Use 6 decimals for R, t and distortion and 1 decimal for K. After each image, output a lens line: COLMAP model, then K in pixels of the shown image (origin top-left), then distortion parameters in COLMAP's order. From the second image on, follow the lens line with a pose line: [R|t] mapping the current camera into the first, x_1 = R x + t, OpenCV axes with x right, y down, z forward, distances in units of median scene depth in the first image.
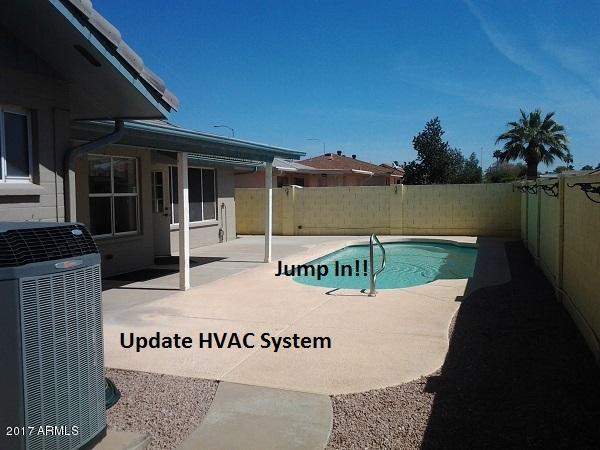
lens RADIAL K [[584.3, 0, 300.1], [0, 584.3, 225.1], [0, 0, 1]] dist [0.009510, 0.000000]
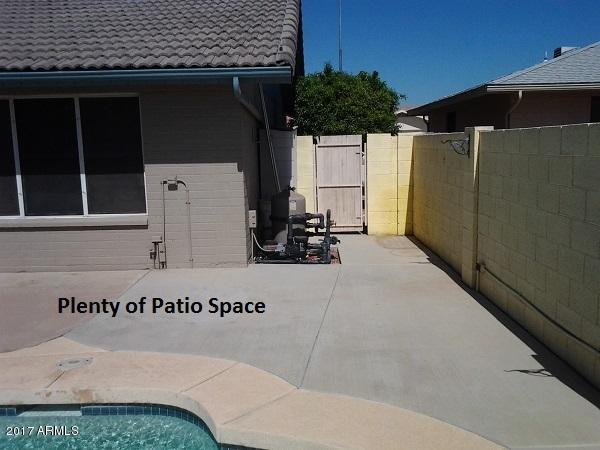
lens RADIAL K [[584.3, 0, 299.7], [0, 584.3, 225.6], [0, 0, 1]] dist [0.009510, 0.000000]
pose [[0.308287, 0.135360, -0.941614, 0.308497], [-0.040768, 0.990795, 0.129083, -0.064047], [0.950420, -0.001407, 0.310967, 1.009822]]
